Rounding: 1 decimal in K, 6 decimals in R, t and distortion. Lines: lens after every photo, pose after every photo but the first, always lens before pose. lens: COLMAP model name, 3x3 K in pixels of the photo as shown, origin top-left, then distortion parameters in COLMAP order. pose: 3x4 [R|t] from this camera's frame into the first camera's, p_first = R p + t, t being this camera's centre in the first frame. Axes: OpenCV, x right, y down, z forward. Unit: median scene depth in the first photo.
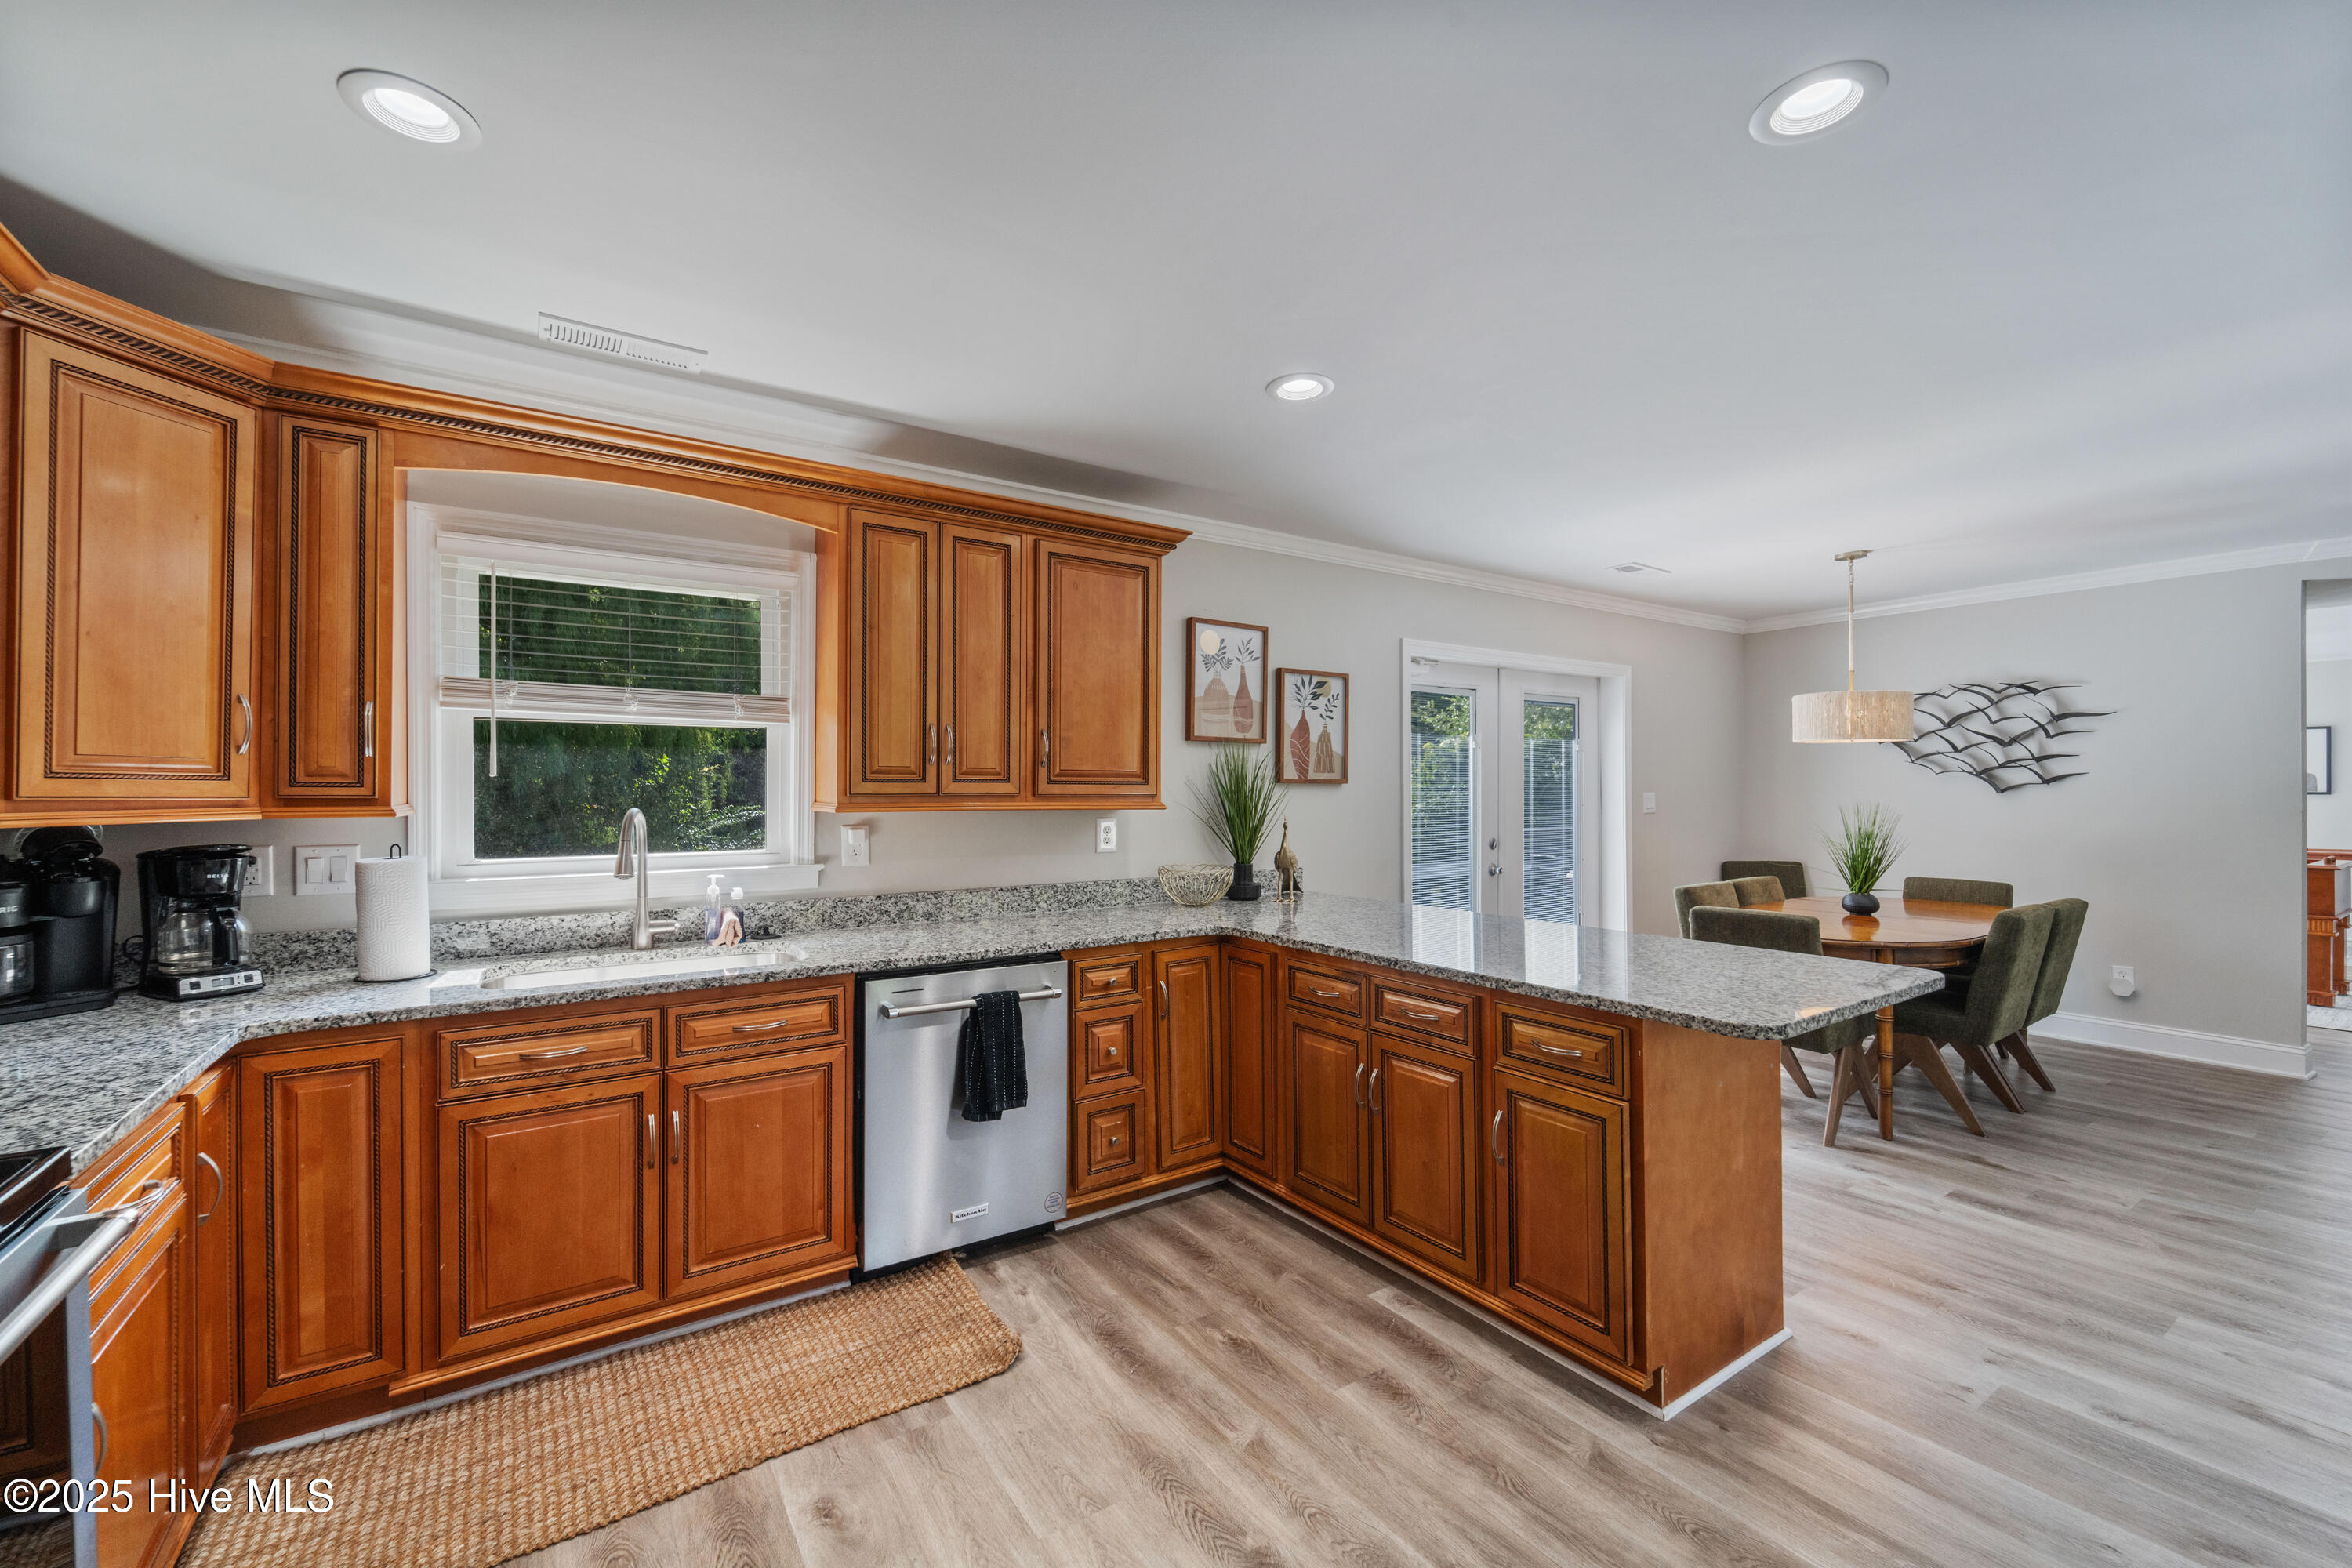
lens RADIAL K [[945.1, 0, 1162.5], [0, 945.1, 787.1], [0, 0, 1]] dist [0.000171, -0.000615]
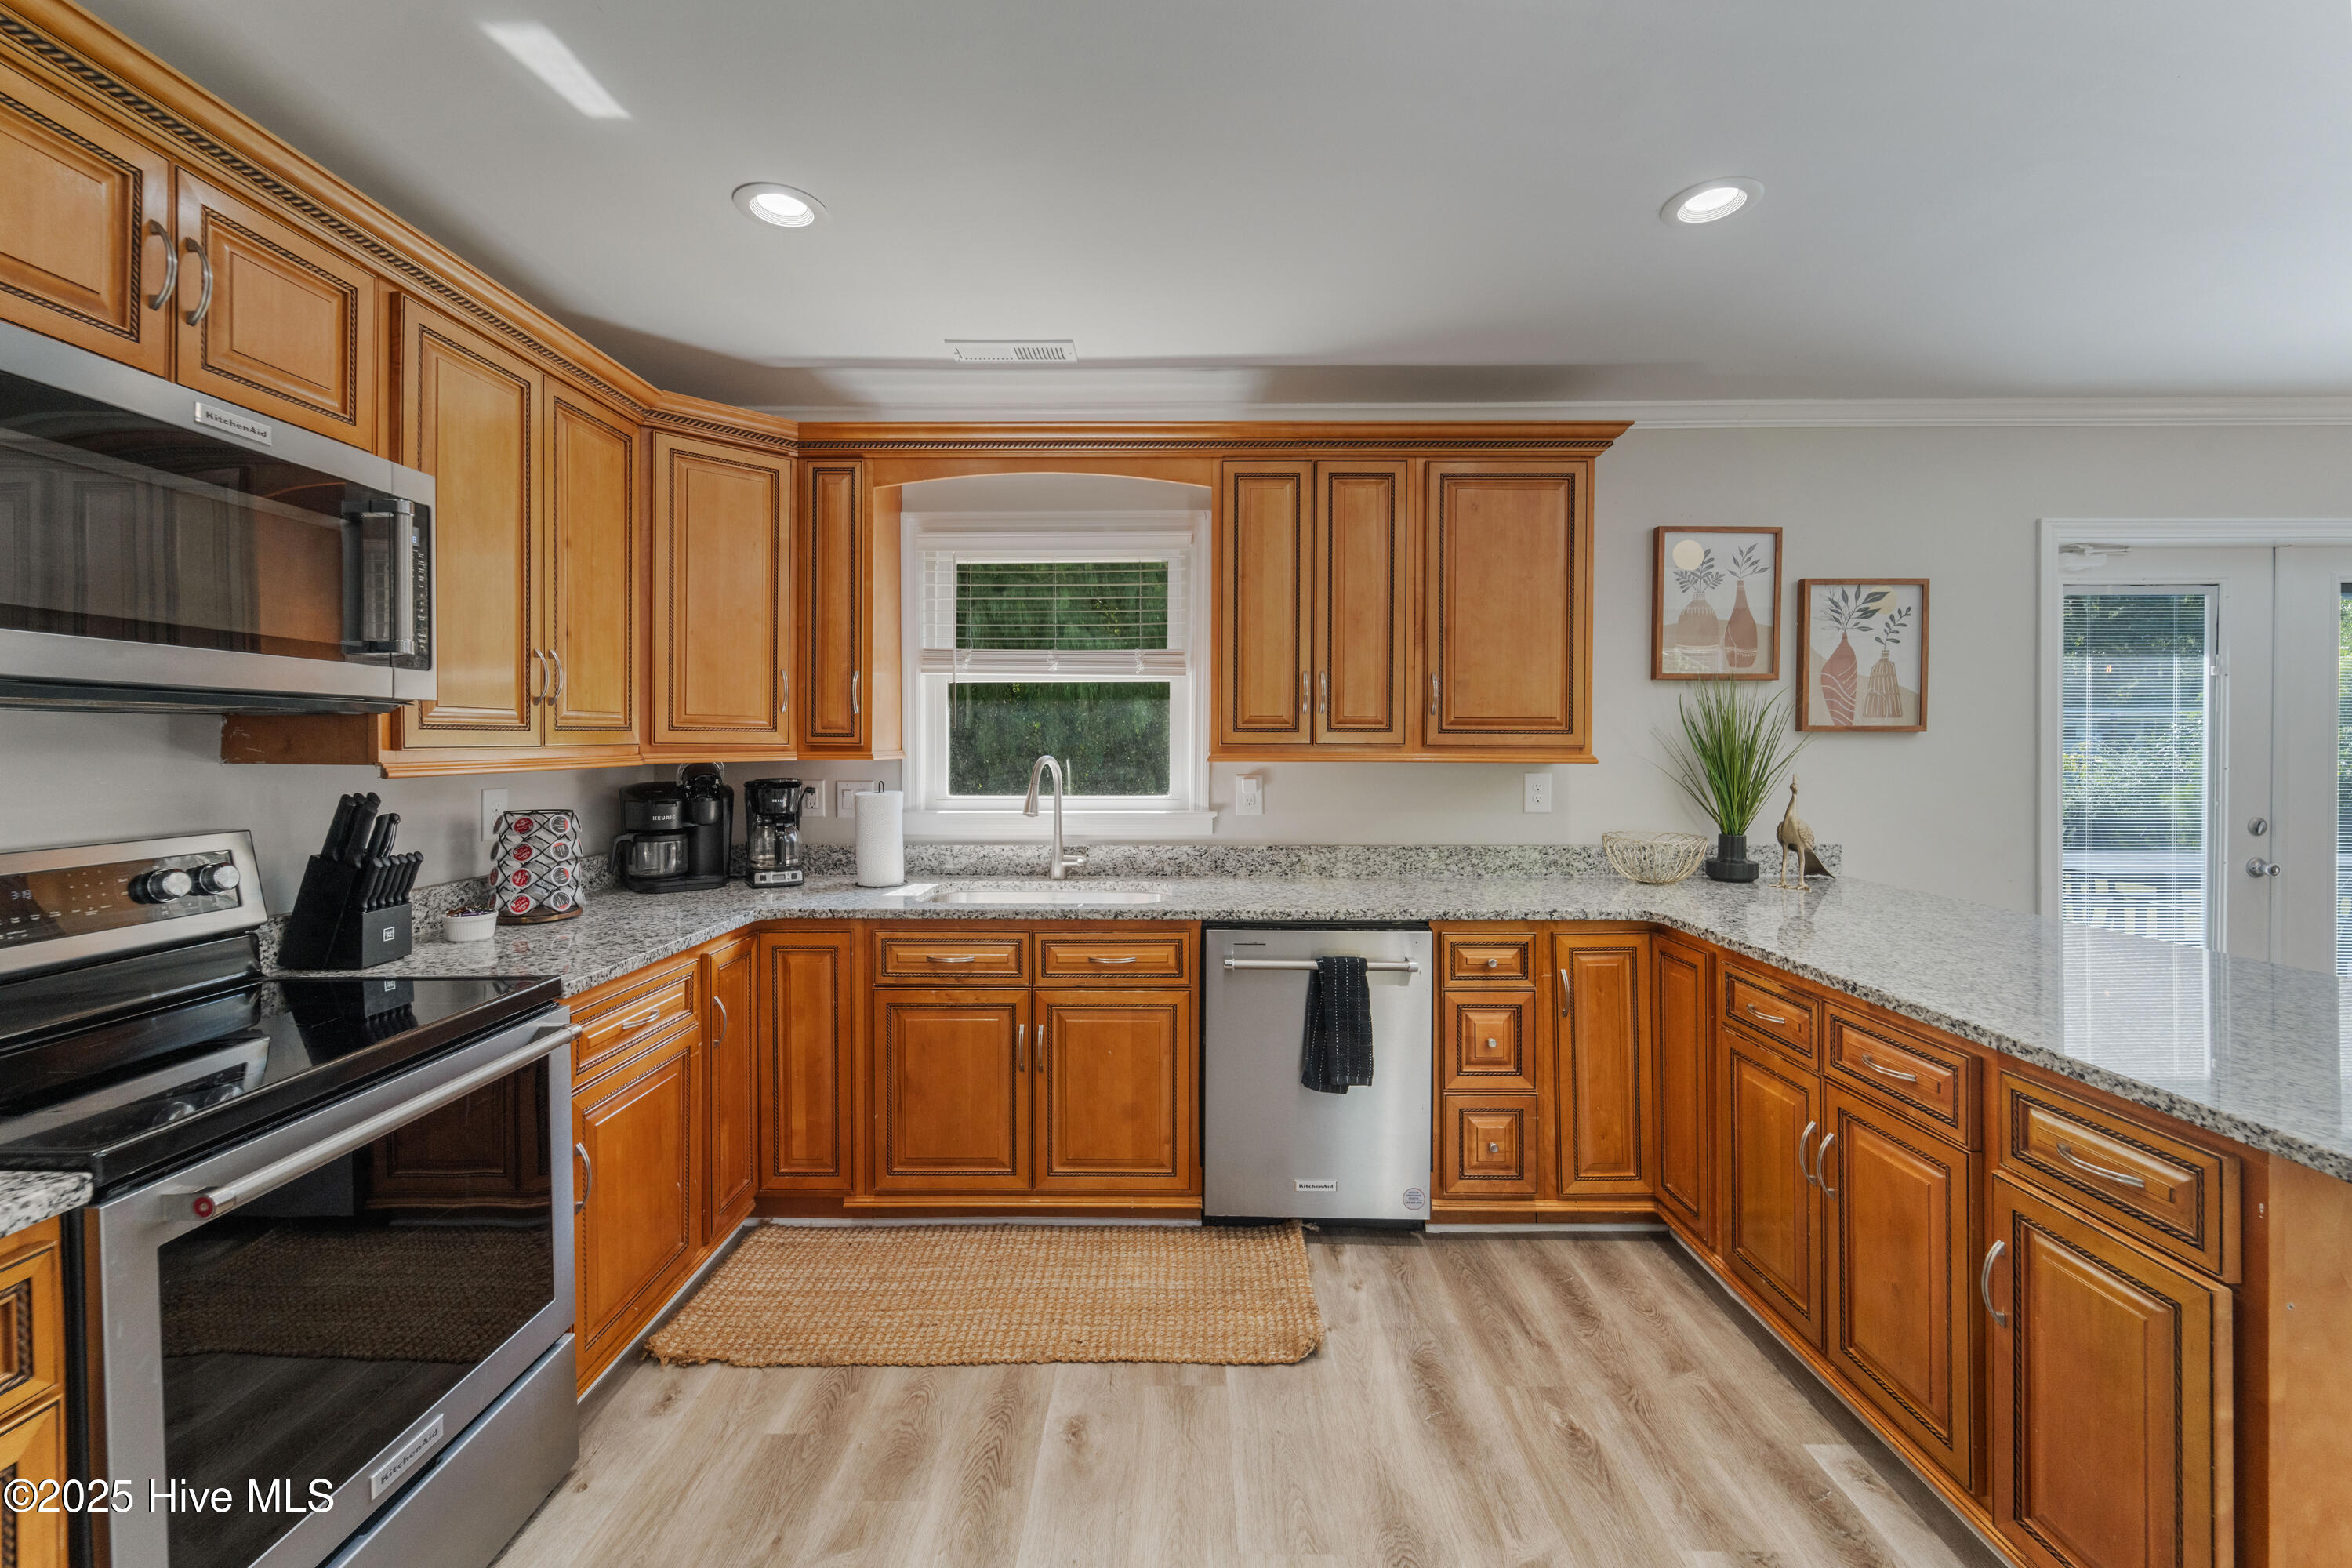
lens RADIAL K [[959.1, 0, 1168.6], [0, 959.1, 745.5], [0, 0, 1]] dist [0.001919, -0.002935]
pose [[0.826589, 0.004488, -0.562789, 0.214657], [-0.000188, 0.999970, 0.007698, 0.001461], [0.562807, -0.006257, 0.826565, 0.124699]]
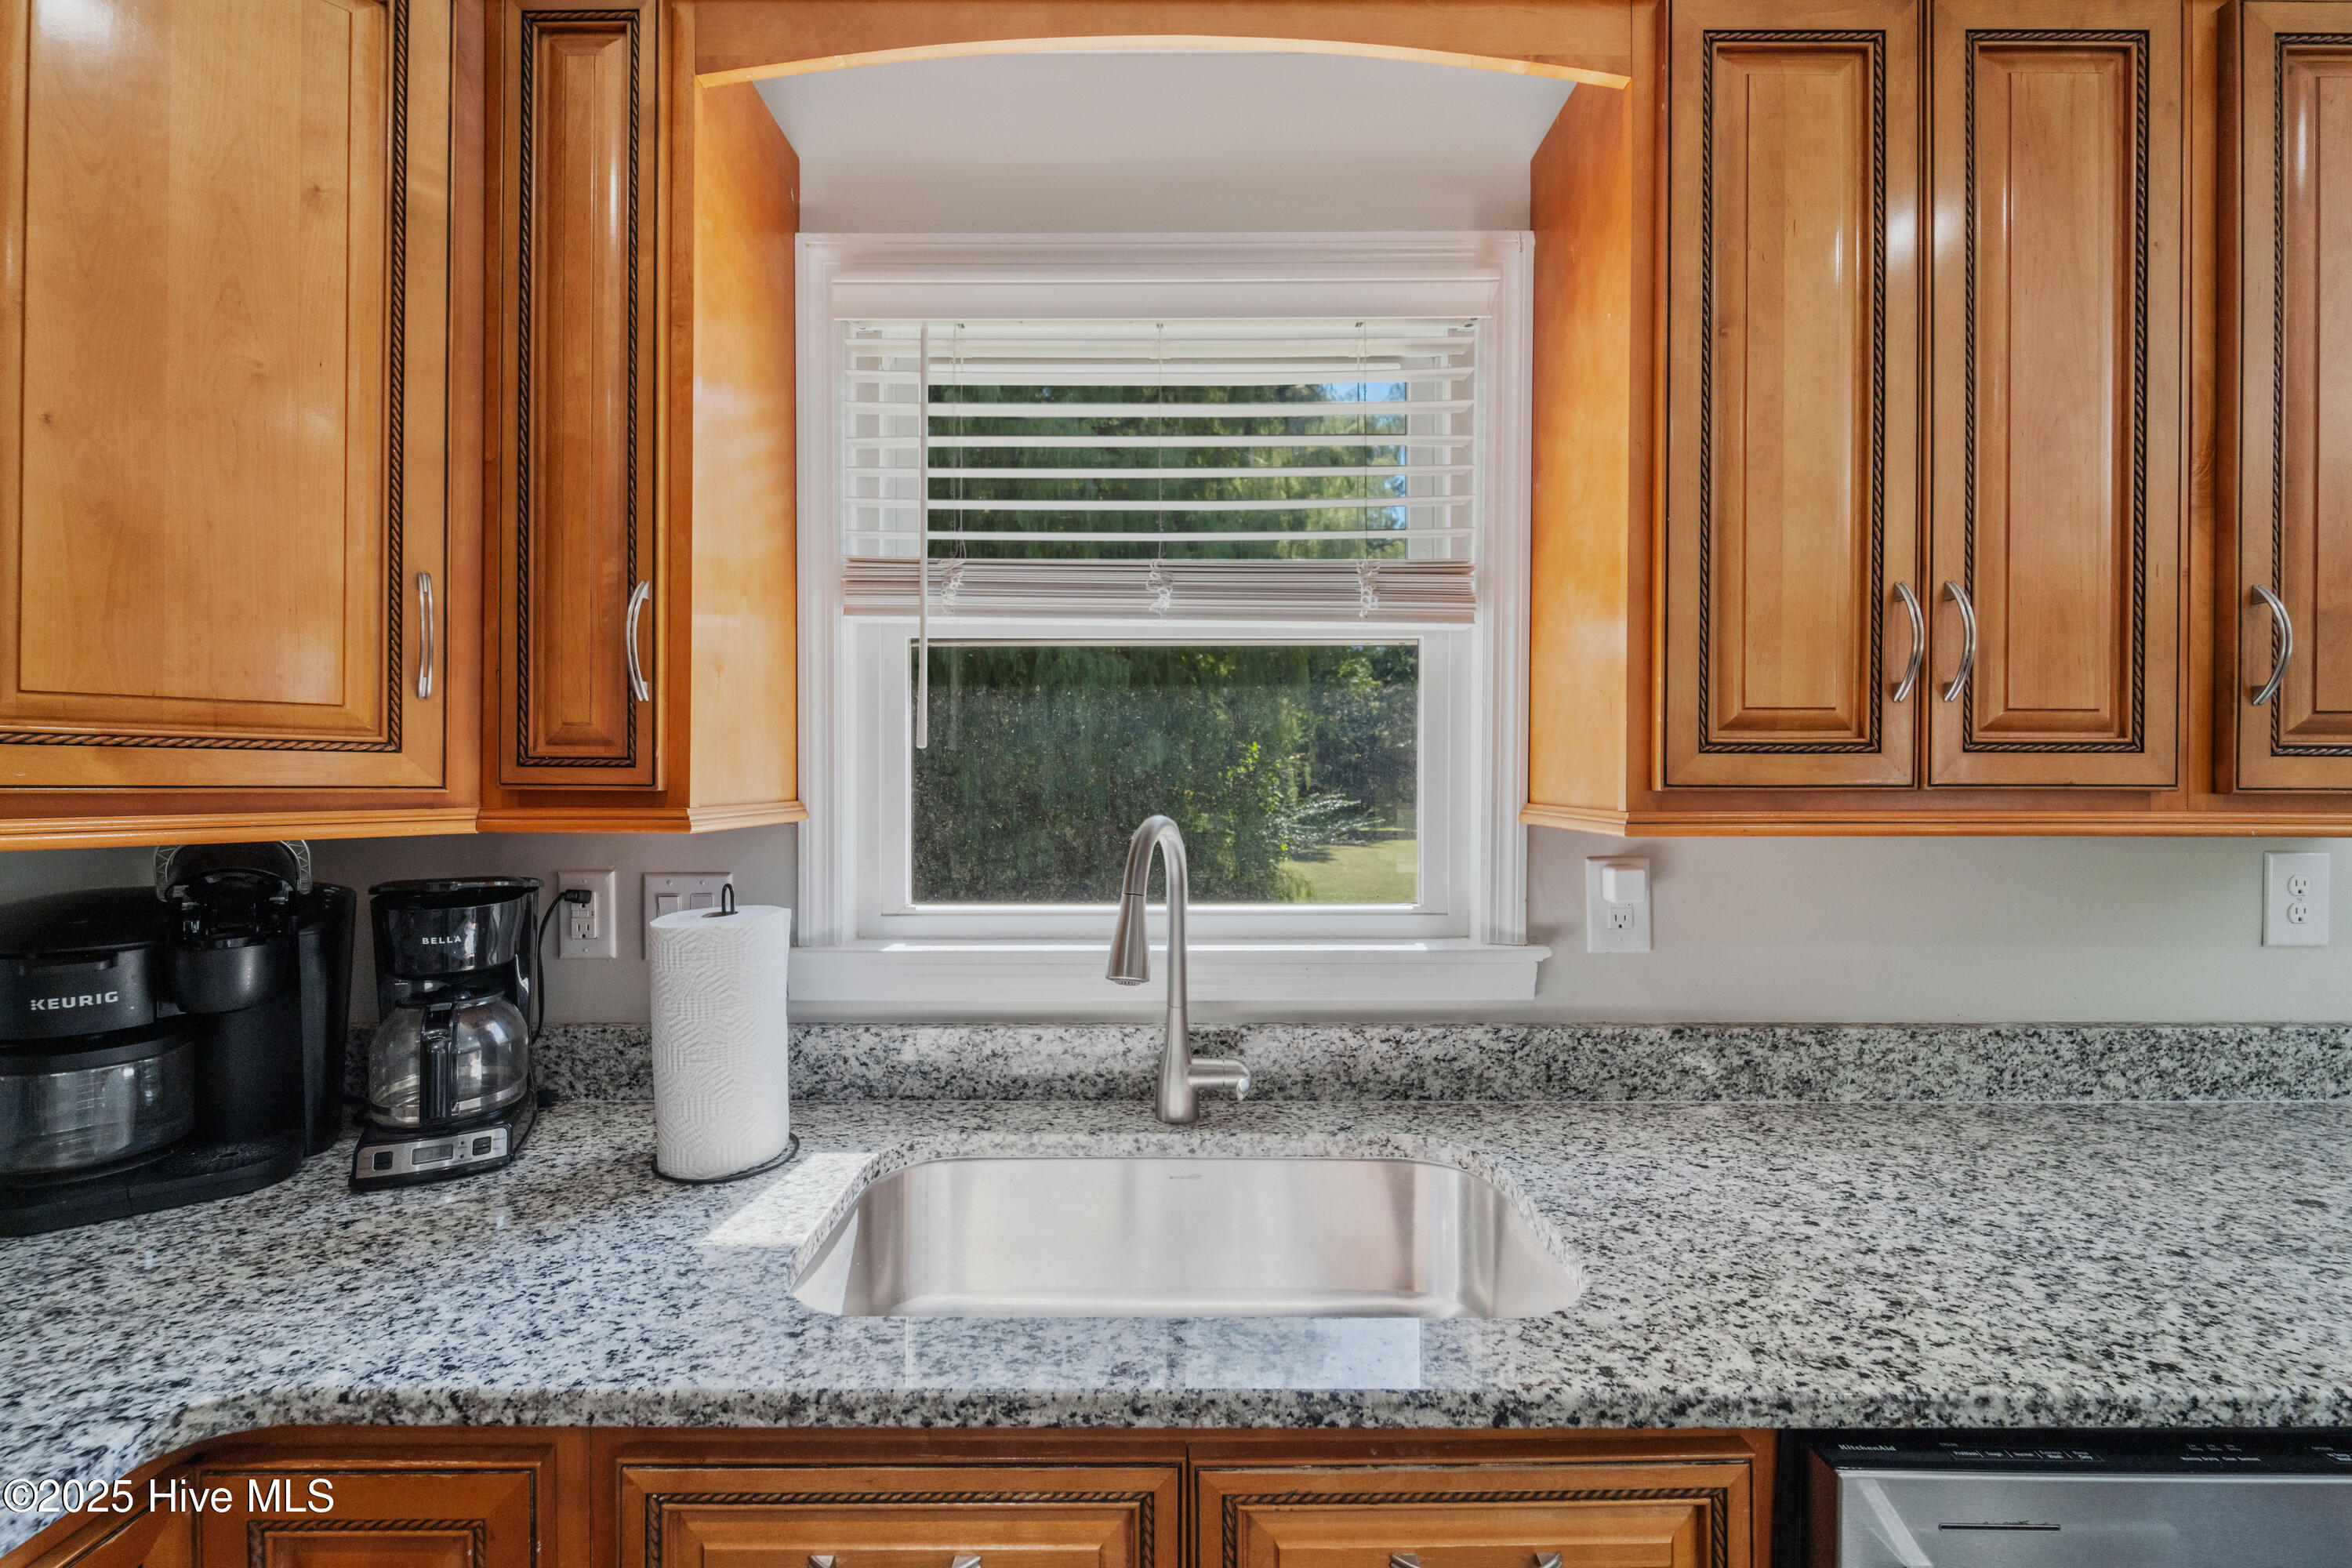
lens RADIAL K [[945.1, 0, 1162.5], [0, 945.1, 787.1], [0, 0, 1]] dist [0.000171, -0.000615]
pose [[0.833407, 0.006521, -0.552621, -0.310246], [0.000379, 0.999923, 0.012370, 0.003616], [0.552659, -0.010519, 0.833341, 0.629157]]
